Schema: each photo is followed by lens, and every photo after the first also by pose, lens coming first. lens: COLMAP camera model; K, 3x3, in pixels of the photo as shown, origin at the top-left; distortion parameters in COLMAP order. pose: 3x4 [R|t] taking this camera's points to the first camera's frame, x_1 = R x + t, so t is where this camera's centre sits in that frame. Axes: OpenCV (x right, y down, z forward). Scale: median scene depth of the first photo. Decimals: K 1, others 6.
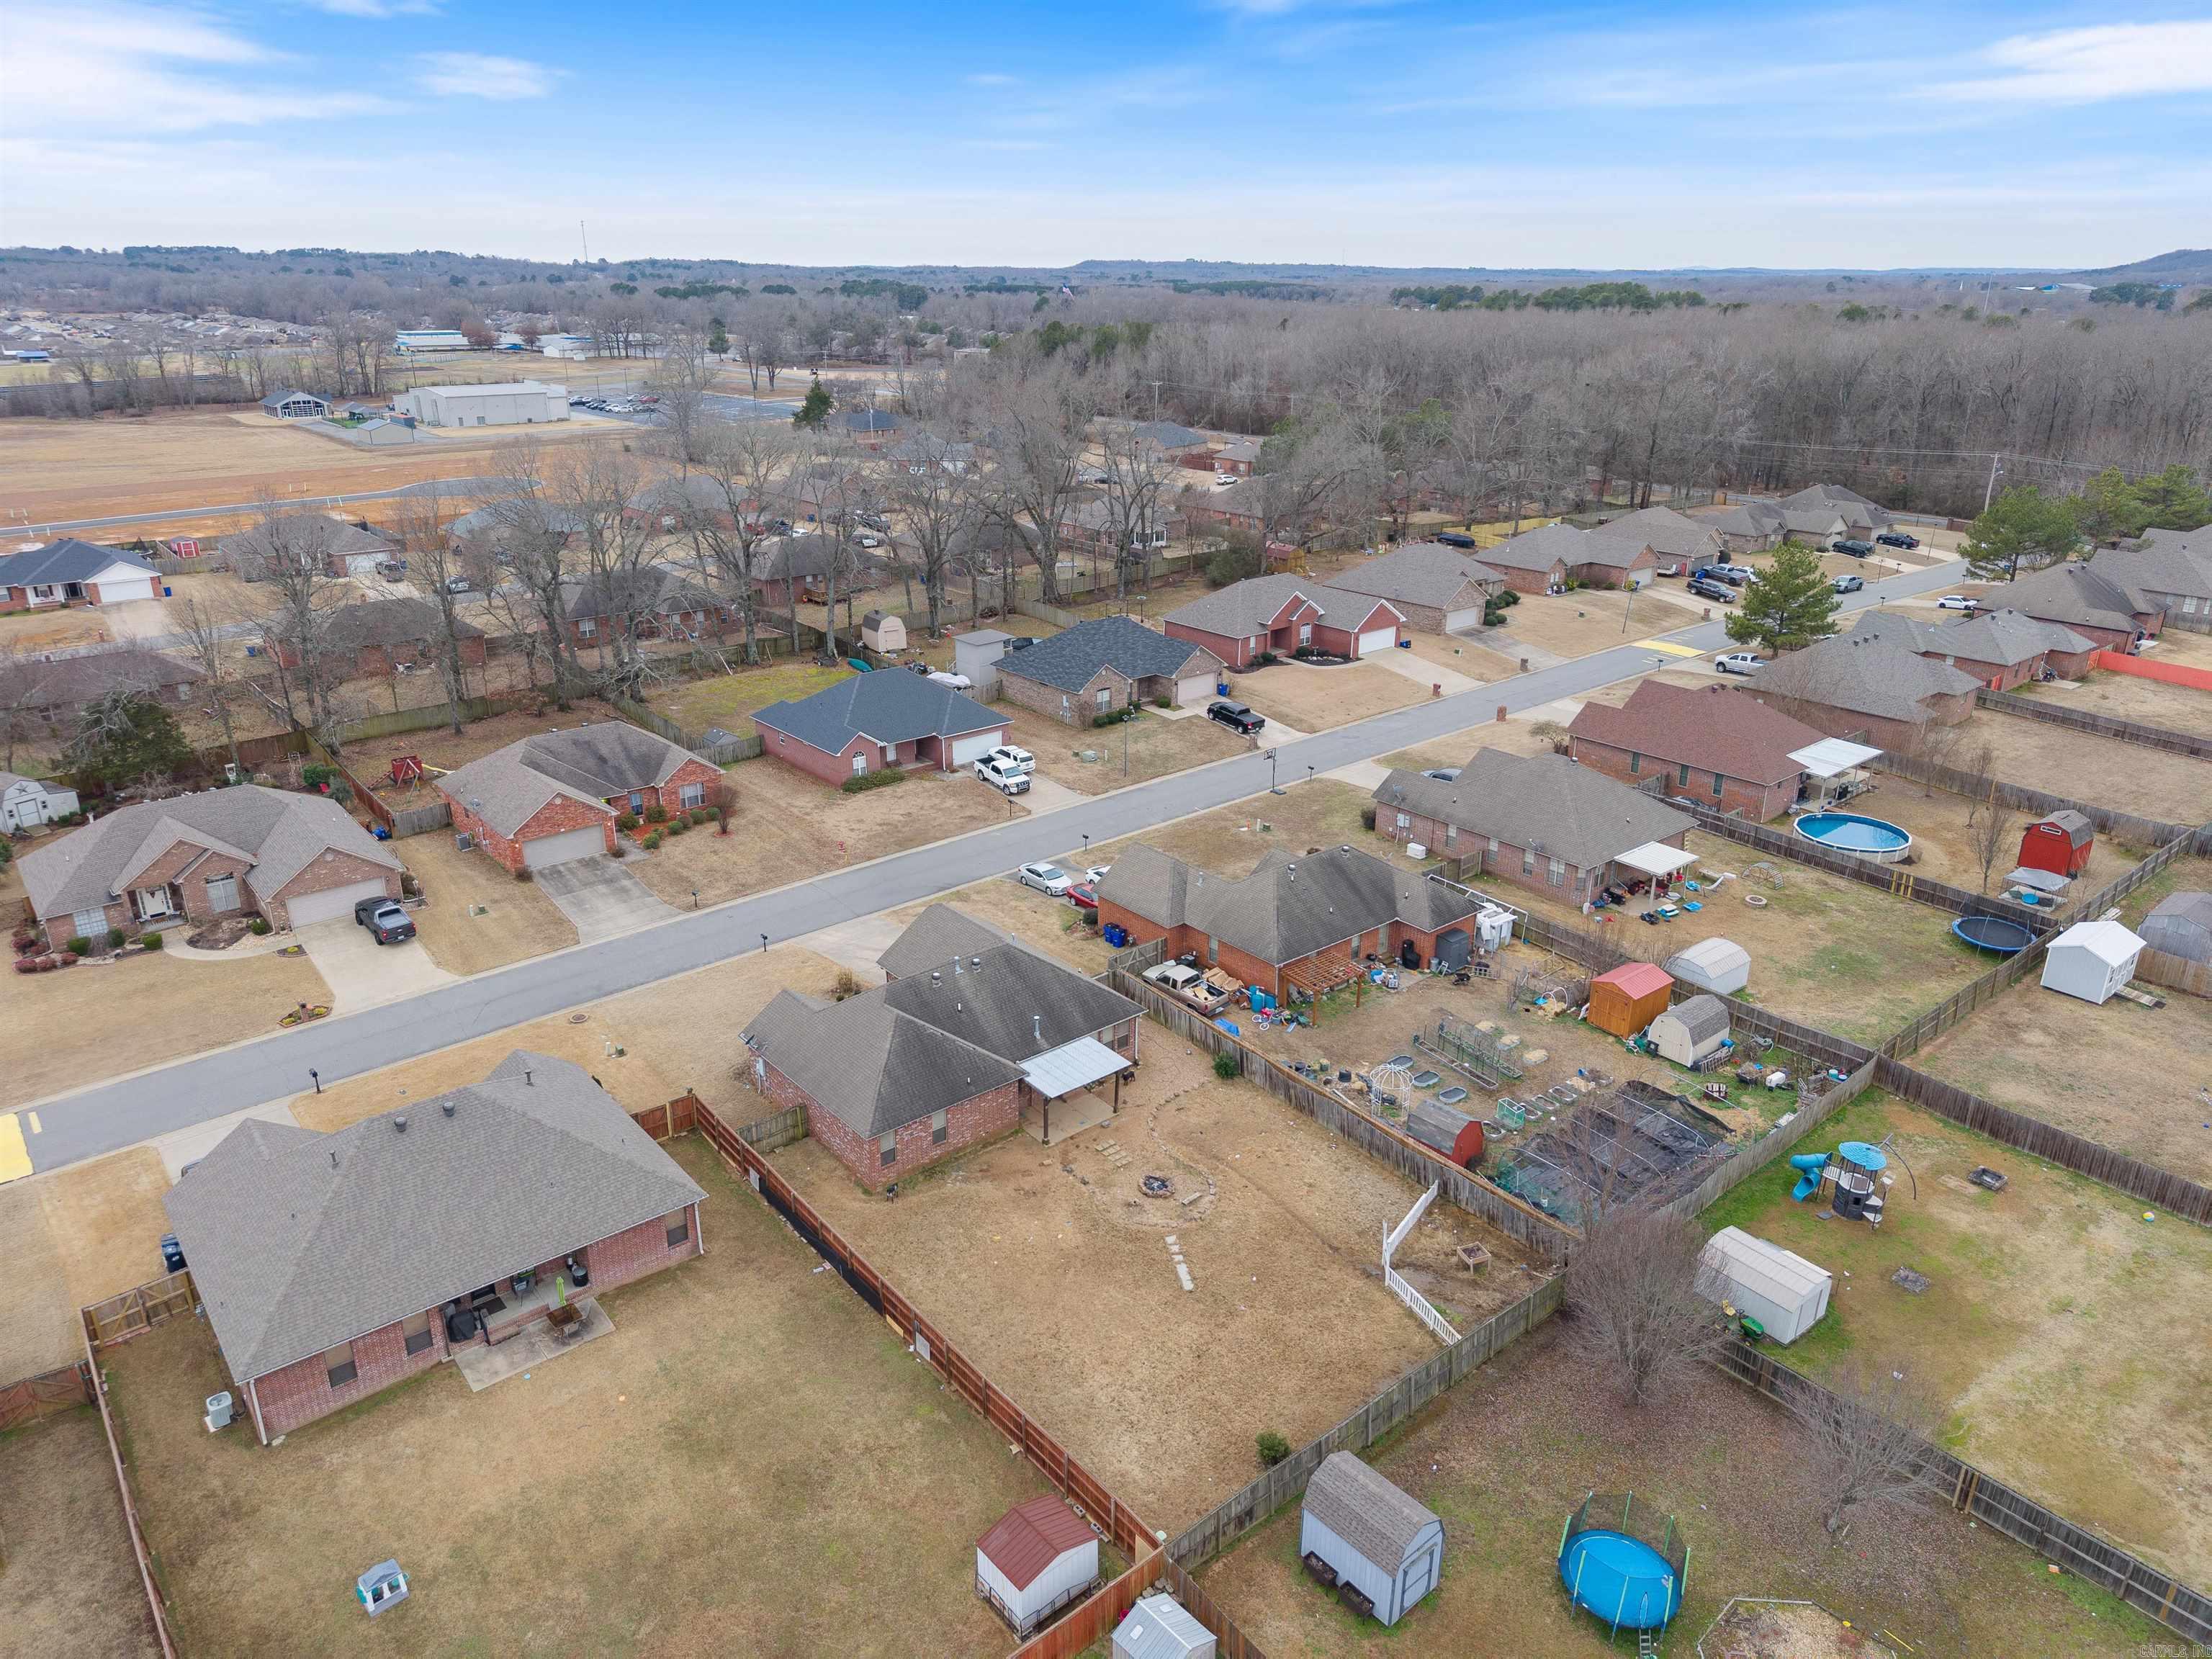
lens RADIAL K [[1494.8, 0, 1108.4], [0, 1494.8, 727.5], [0, 0, 1]] dist [0.034196, -0.057791]
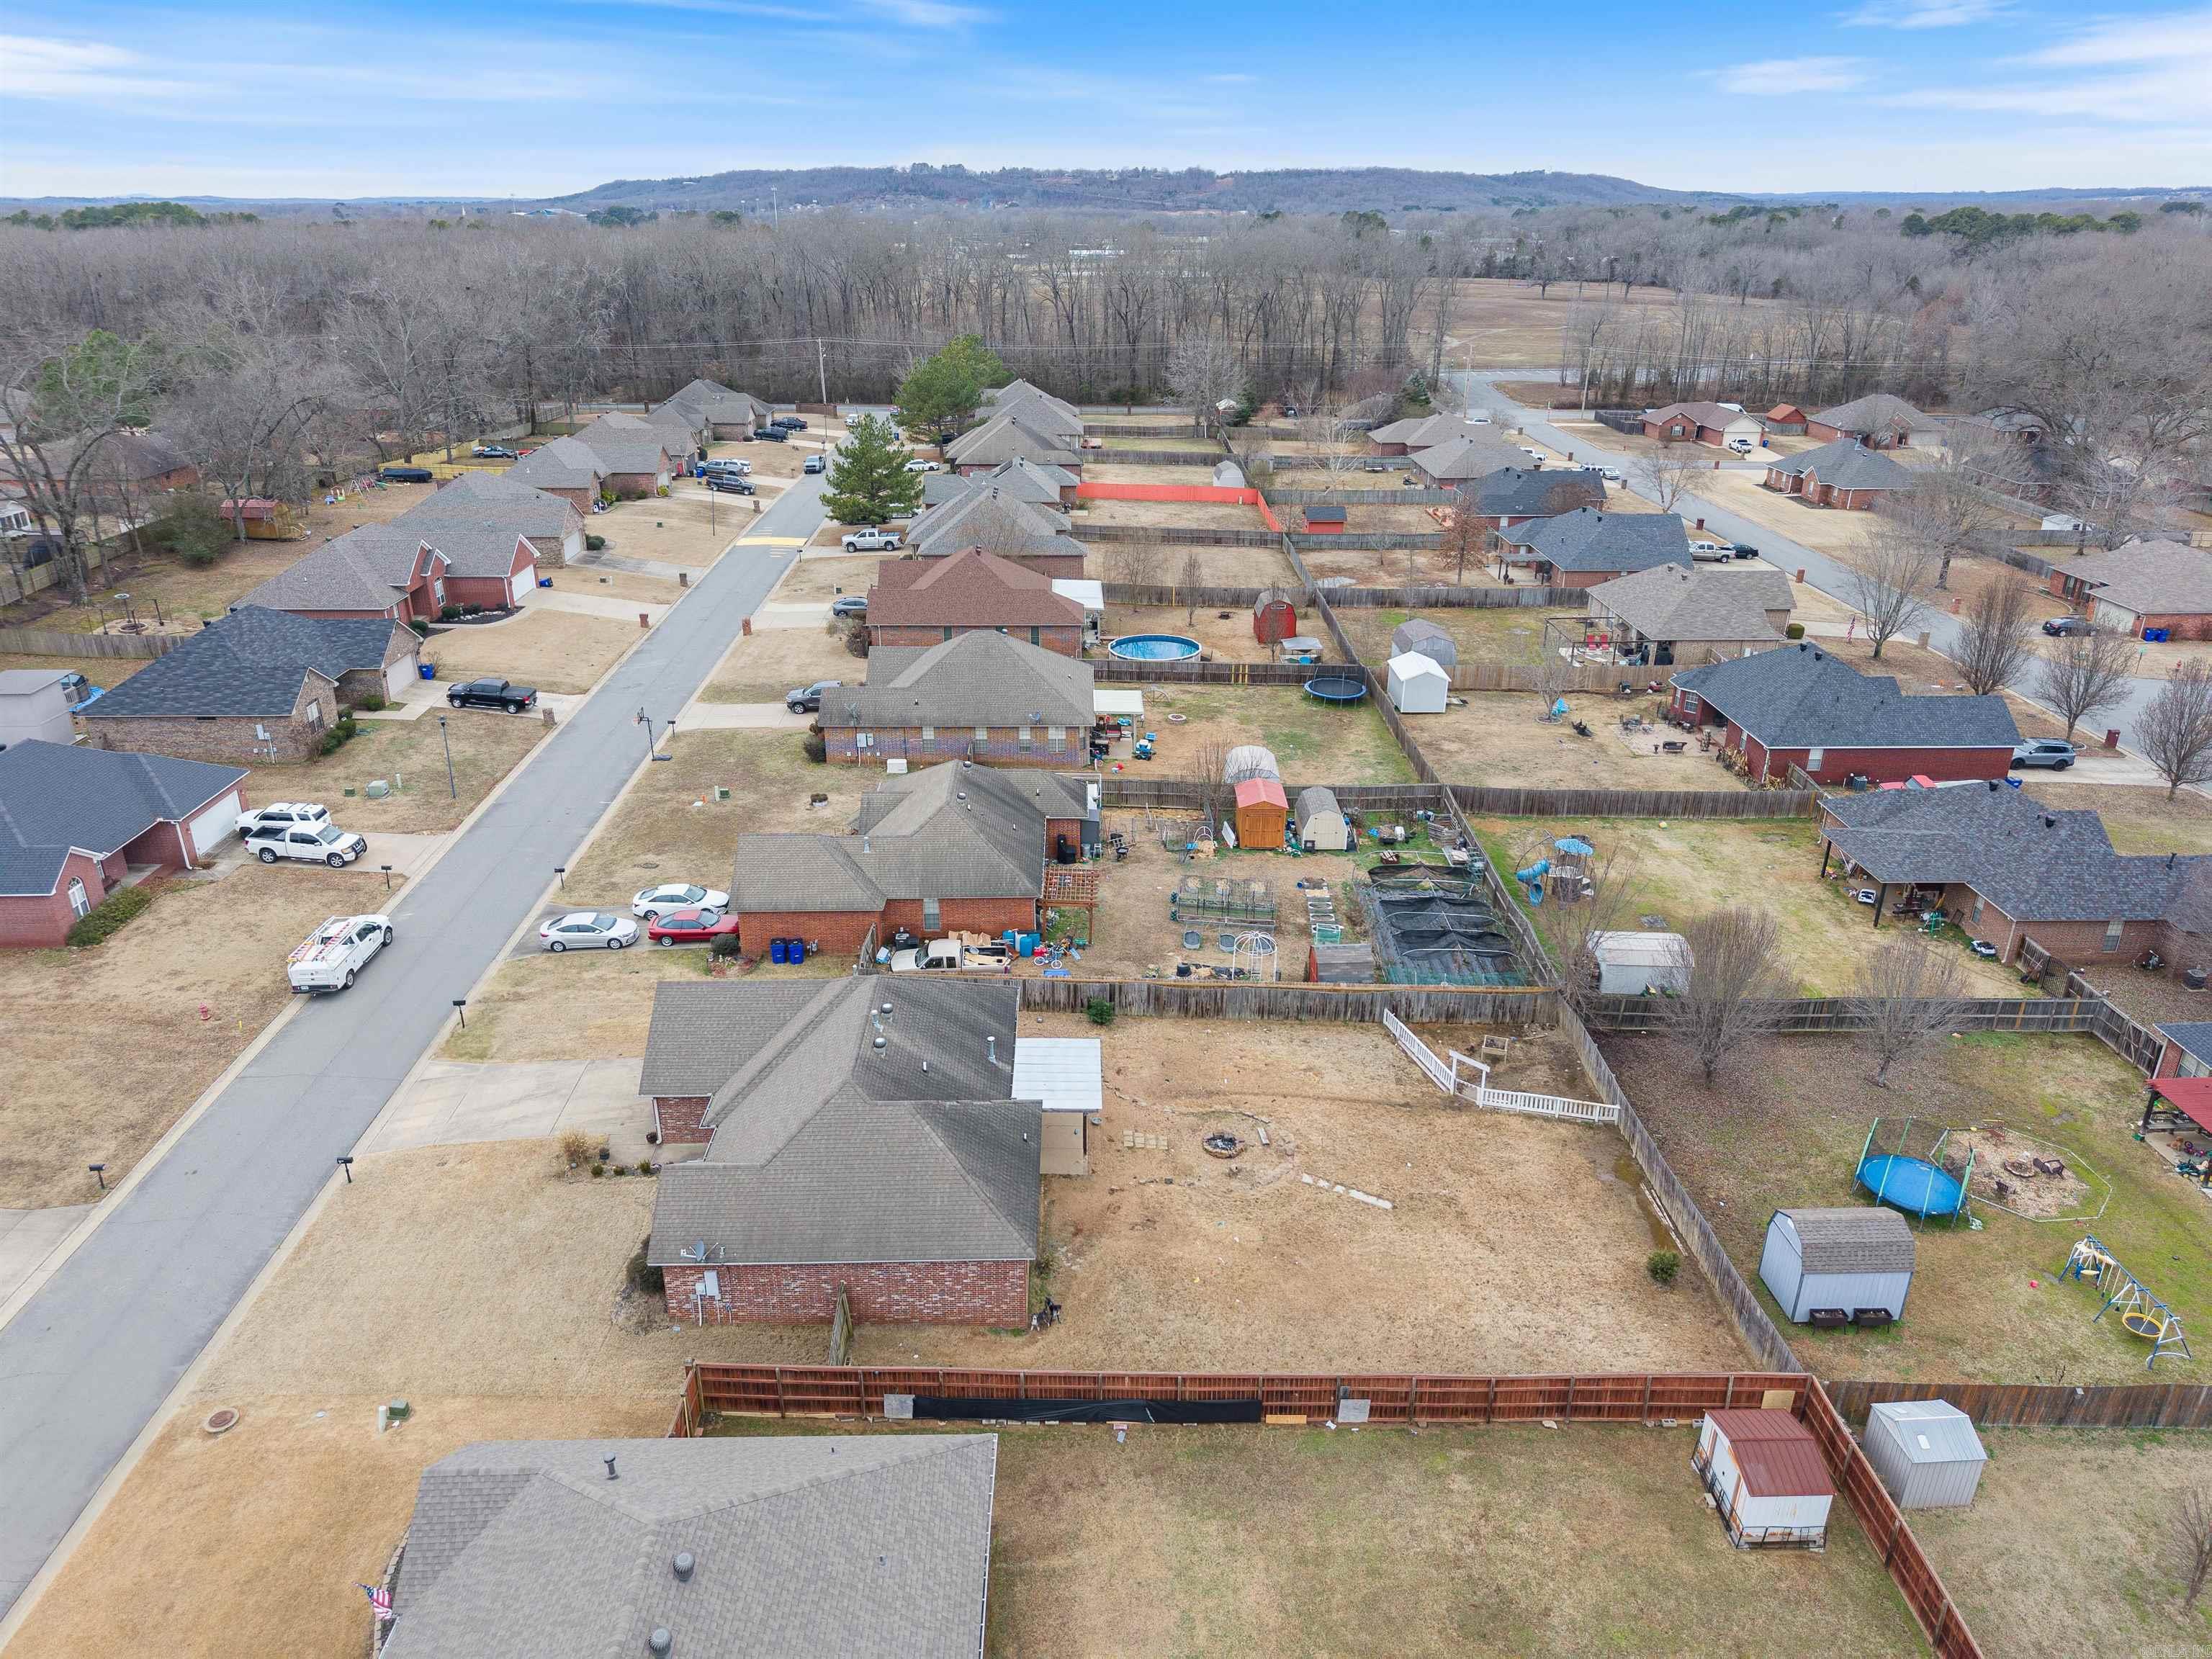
lens RADIAL K [[1494.8, 0, 1108.4], [0, 1494.8, 727.5], [0, 0, 1]] dist [0.034196, -0.057791]
pose [[0.625936, -0.254505, 0.737178, -0.418270], [0.221679, 0.964324, 0.144698, -0.047743], [-0.747705, 0.072845, 0.660024, 0.327348]]
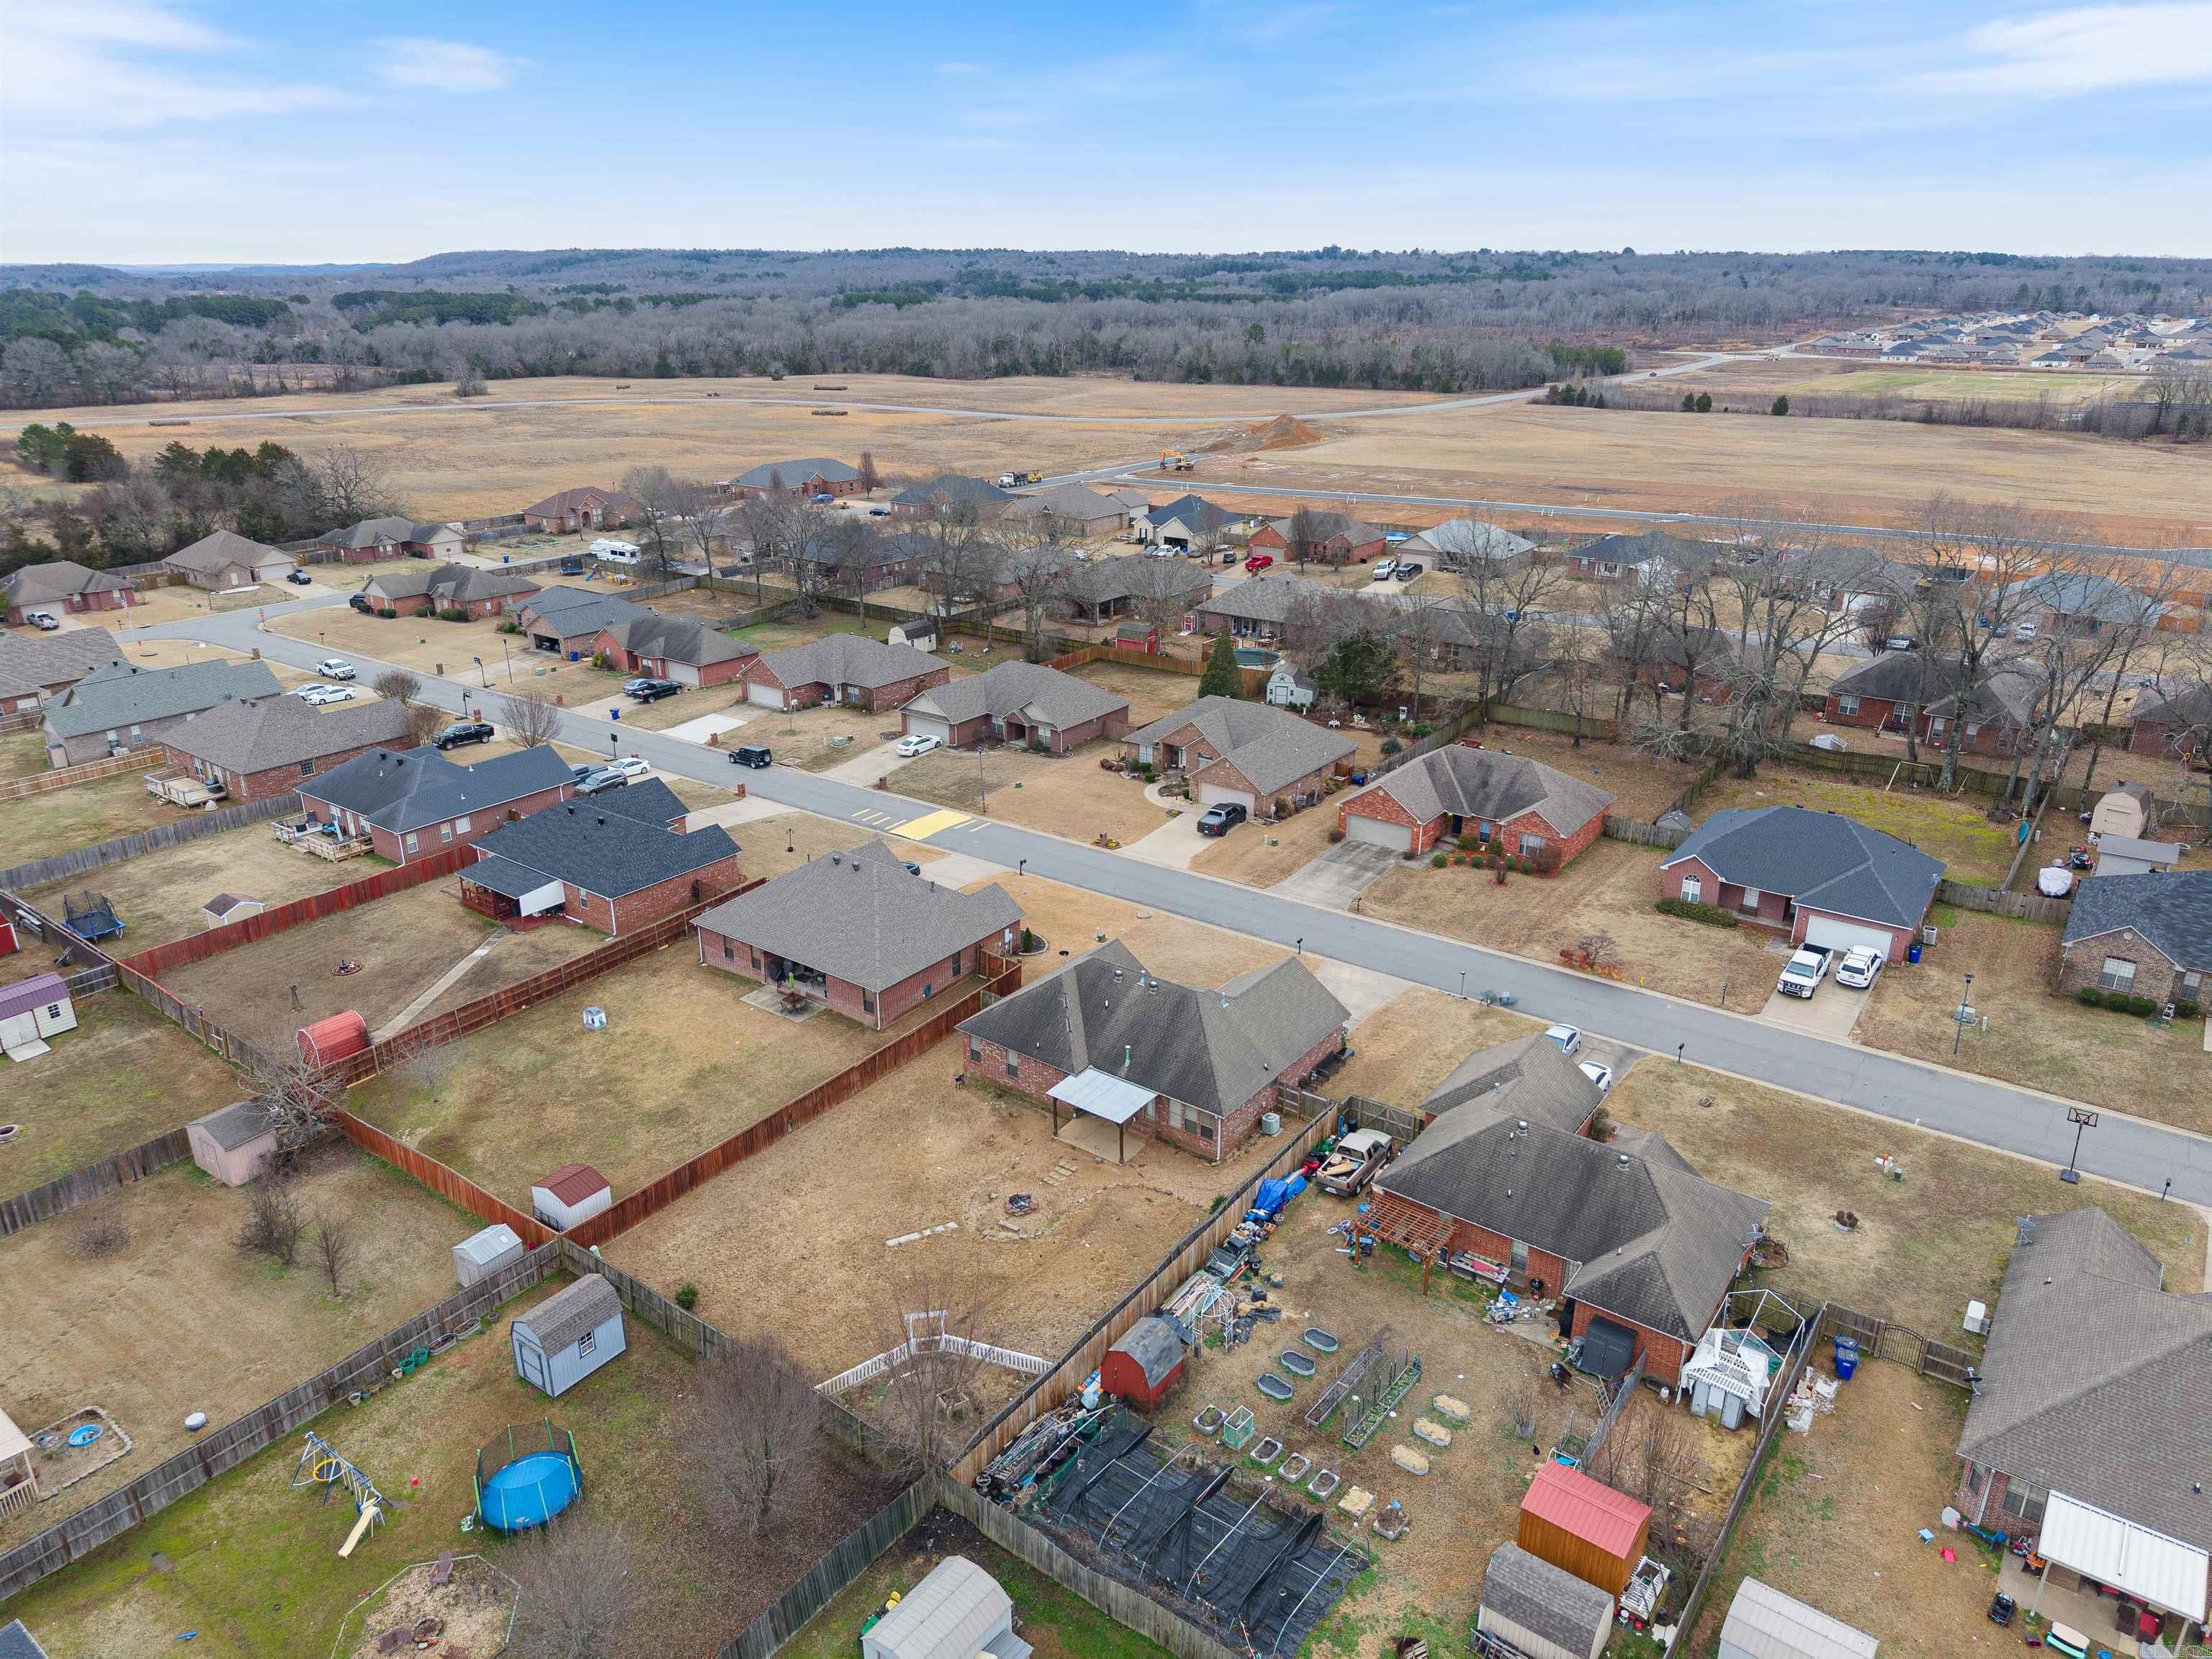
lens RADIAL K [[1494.8, 0, 1108.4], [0, 1494.8, 727.5], [0, 0, 1]] dist [0.034196, -0.057791]
pose [[0.235747, 0.278213, -0.931140, 0.696992], [-0.281687, 0.936575, 0.208519, -0.193208], [0.930094, 0.213133, 0.299163, 0.466602]]
